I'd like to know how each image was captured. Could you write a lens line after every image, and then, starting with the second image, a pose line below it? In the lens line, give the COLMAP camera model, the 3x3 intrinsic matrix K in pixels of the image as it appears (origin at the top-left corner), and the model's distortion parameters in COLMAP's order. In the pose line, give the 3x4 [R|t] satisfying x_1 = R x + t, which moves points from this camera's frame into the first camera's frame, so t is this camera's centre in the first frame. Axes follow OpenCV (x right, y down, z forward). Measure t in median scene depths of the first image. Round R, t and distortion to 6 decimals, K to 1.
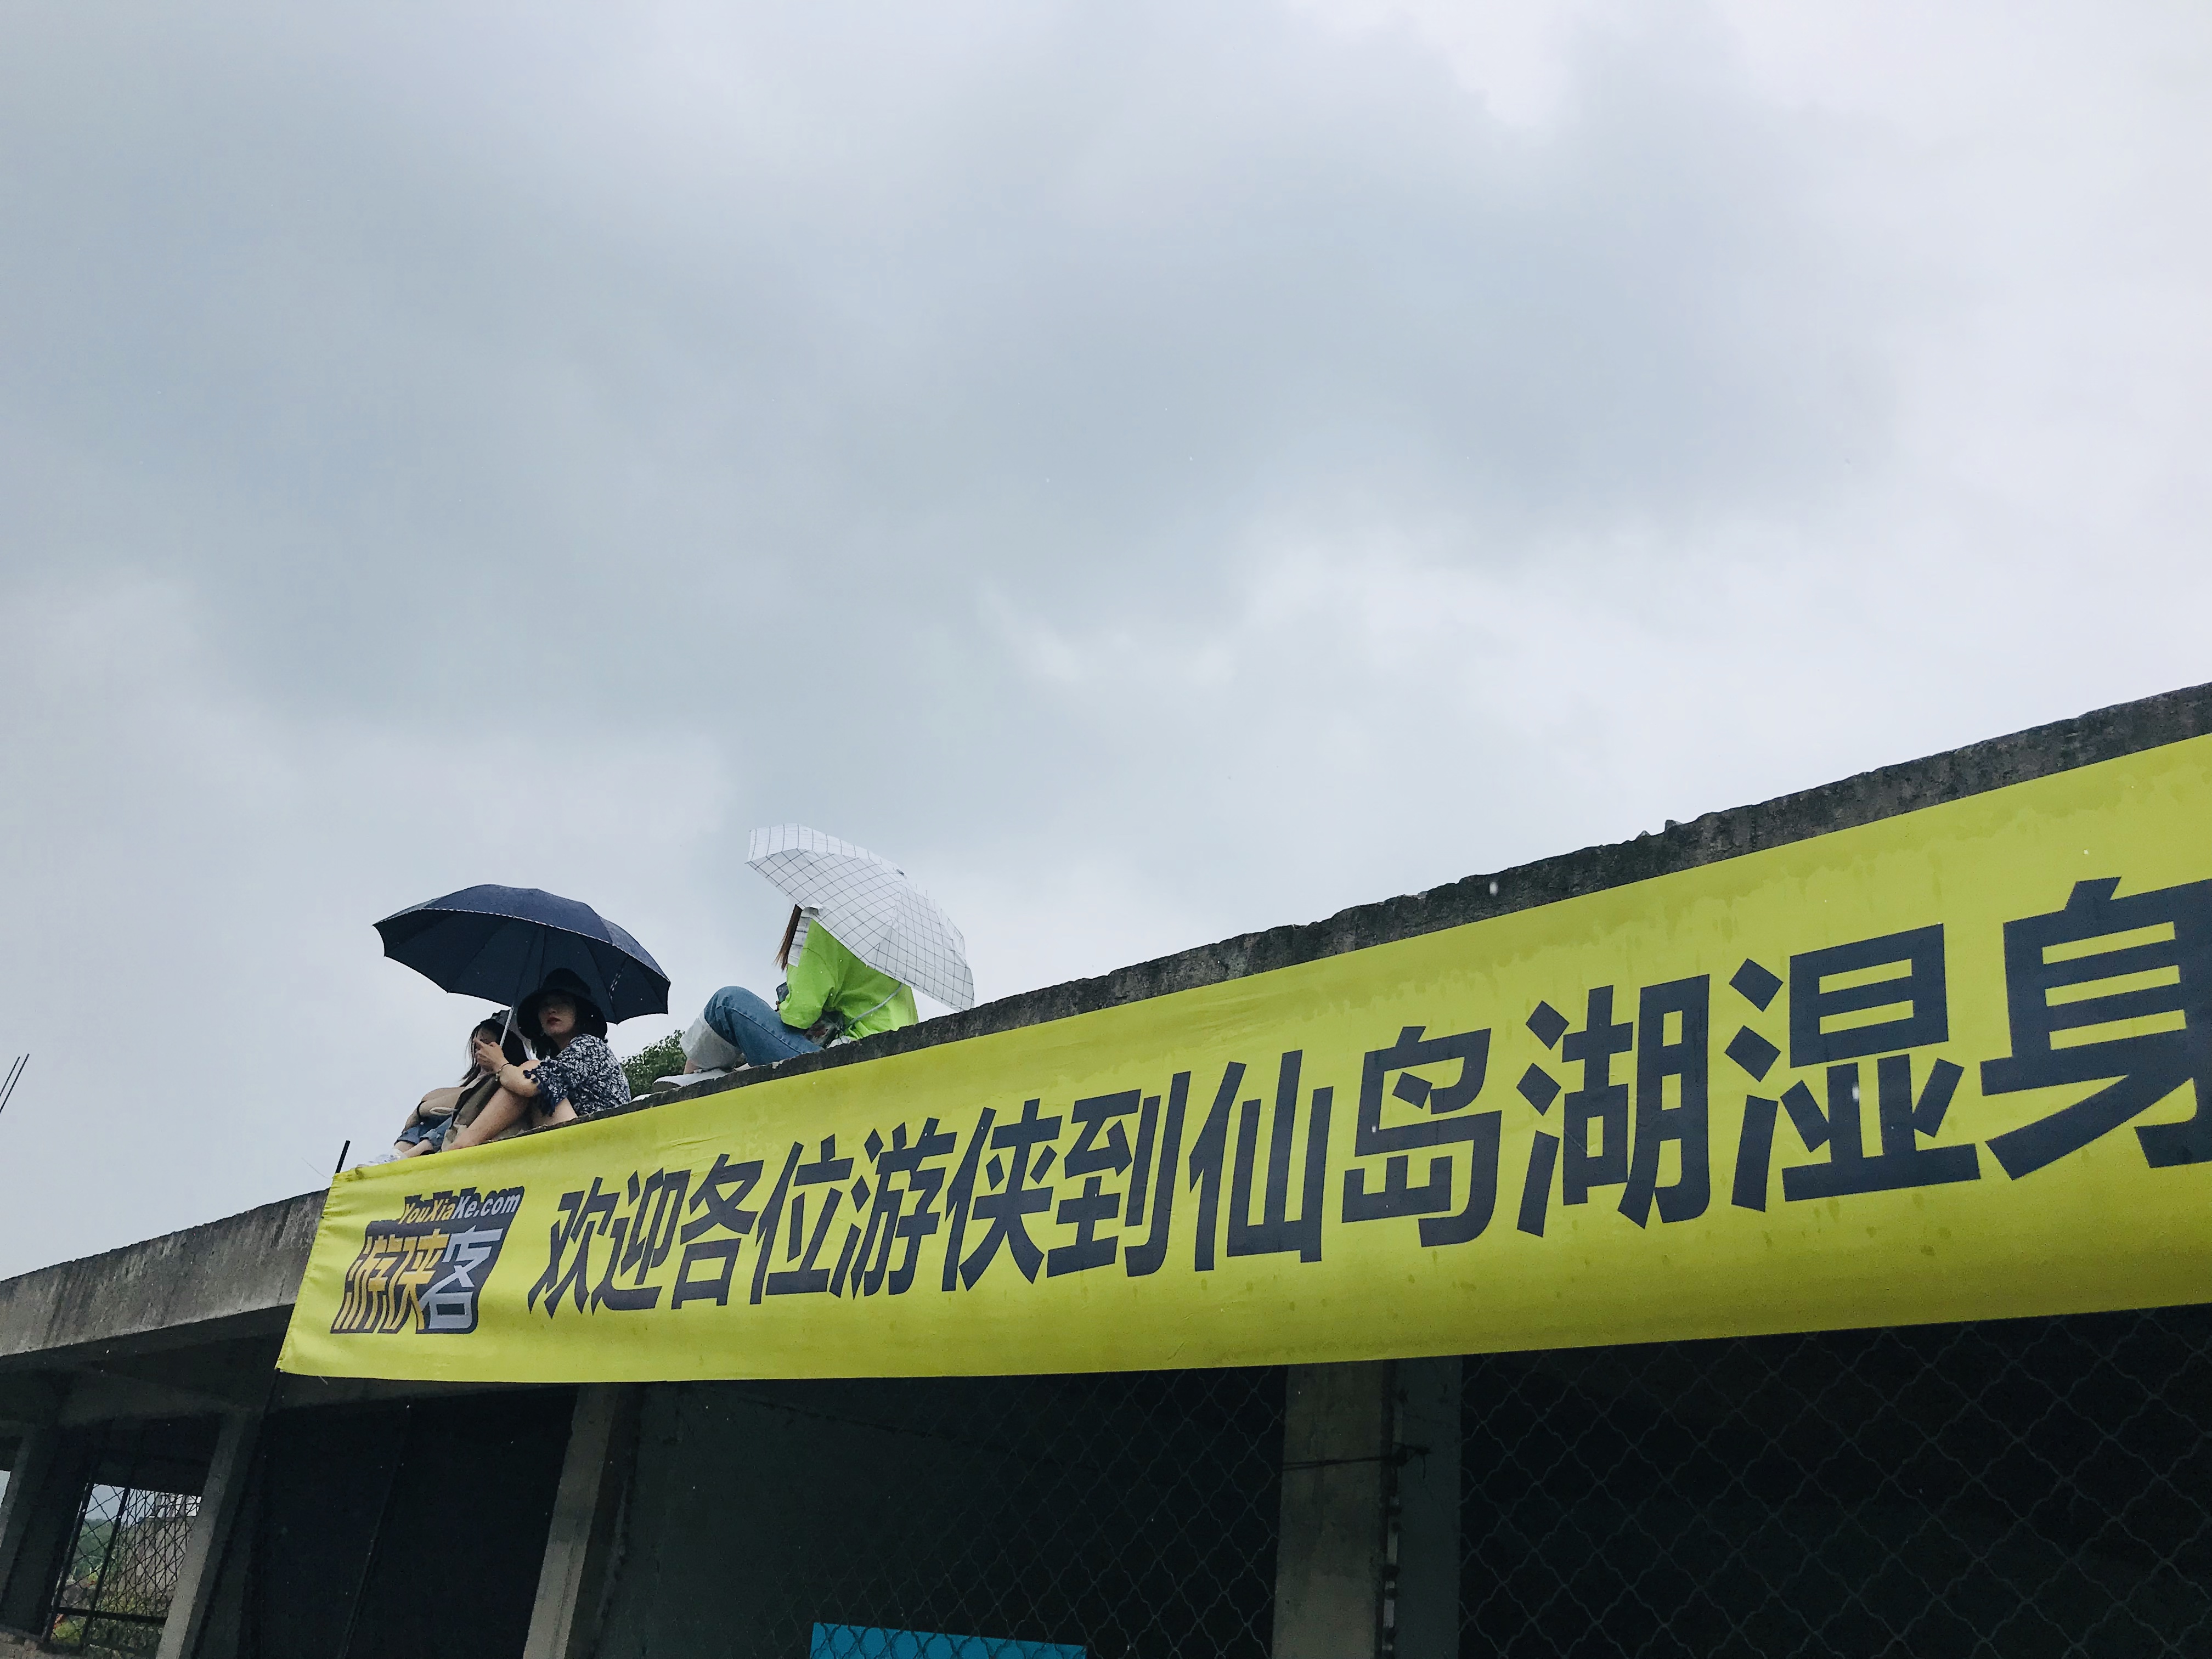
lens RADIAL K [[1805.2, 0, 1105.1], [0, 1805.2, 829.0], [0, 0, 1]] dist [0.000280, -0.015235]
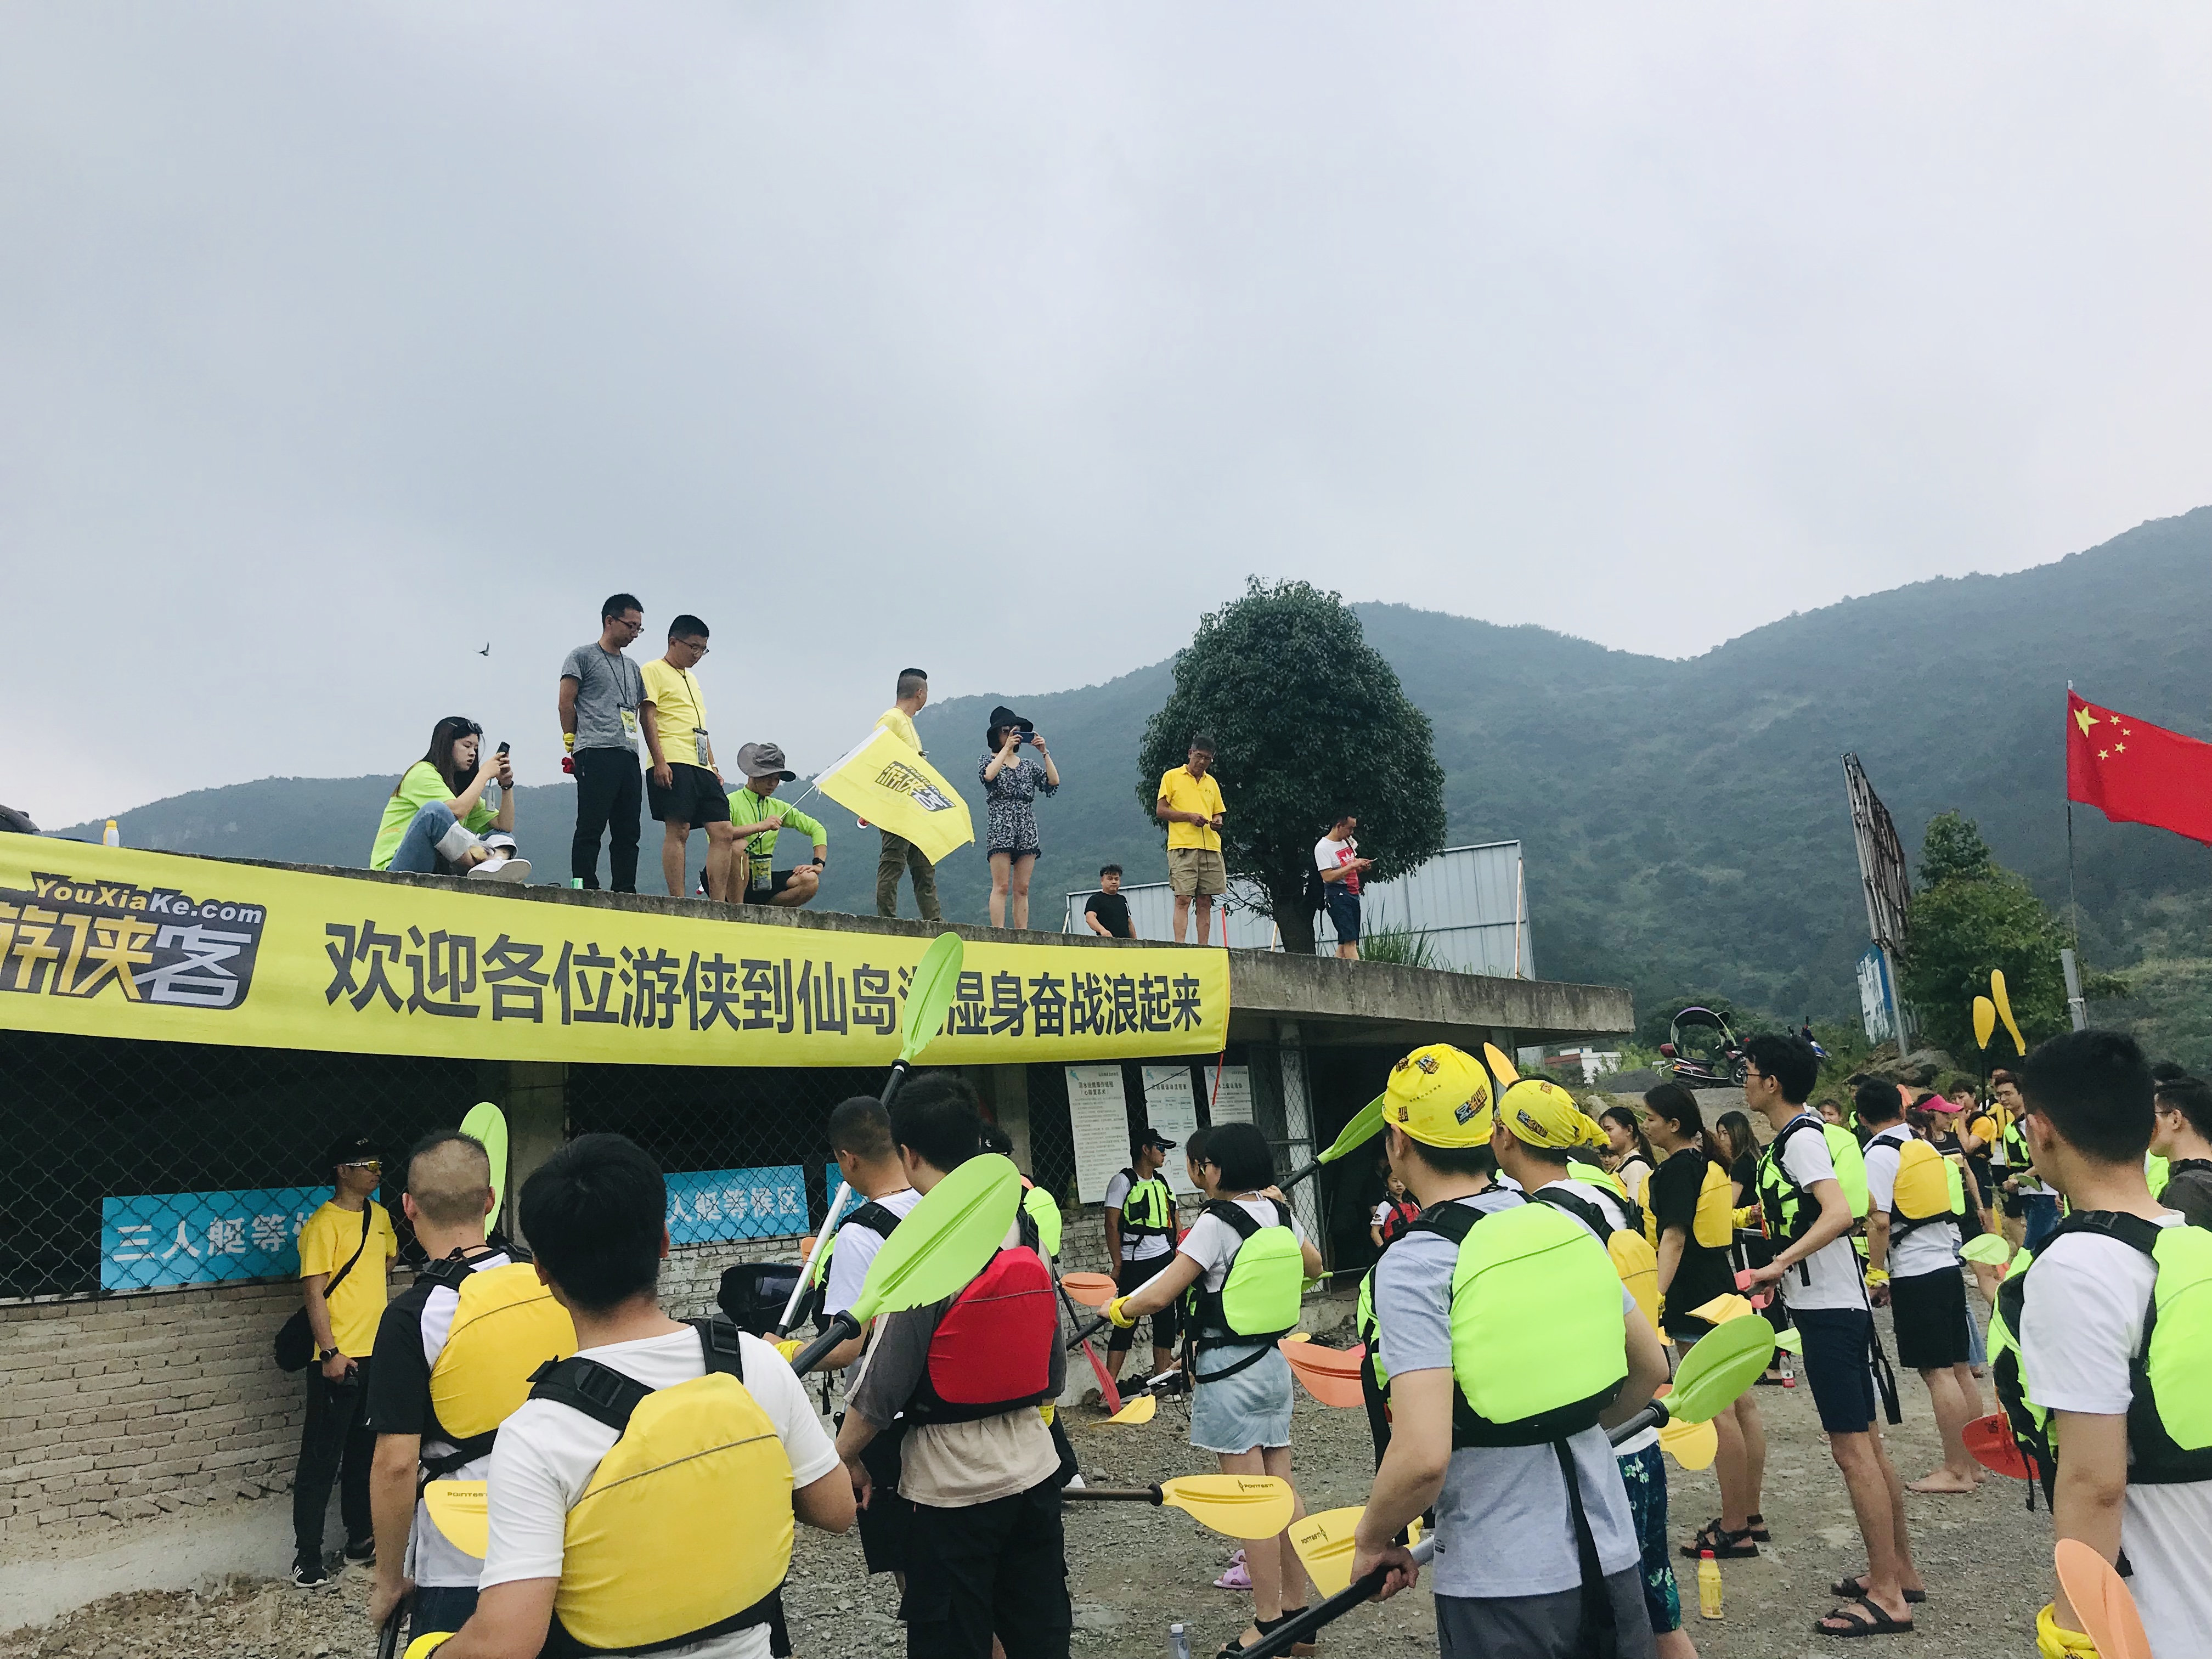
lens RADIAL K [[1805.2, 0, 1106.0], [0, 1805.2, 827.5], [0, 0, 1]] dist [0.000280, -0.015235]
pose [[-0.105302, 0.104369, 0.988948, -2.572352], [-0.356466, 0.924428, -0.135515, 0.142471], [-0.928355, -0.366796, -0.060140, 0.757264]]
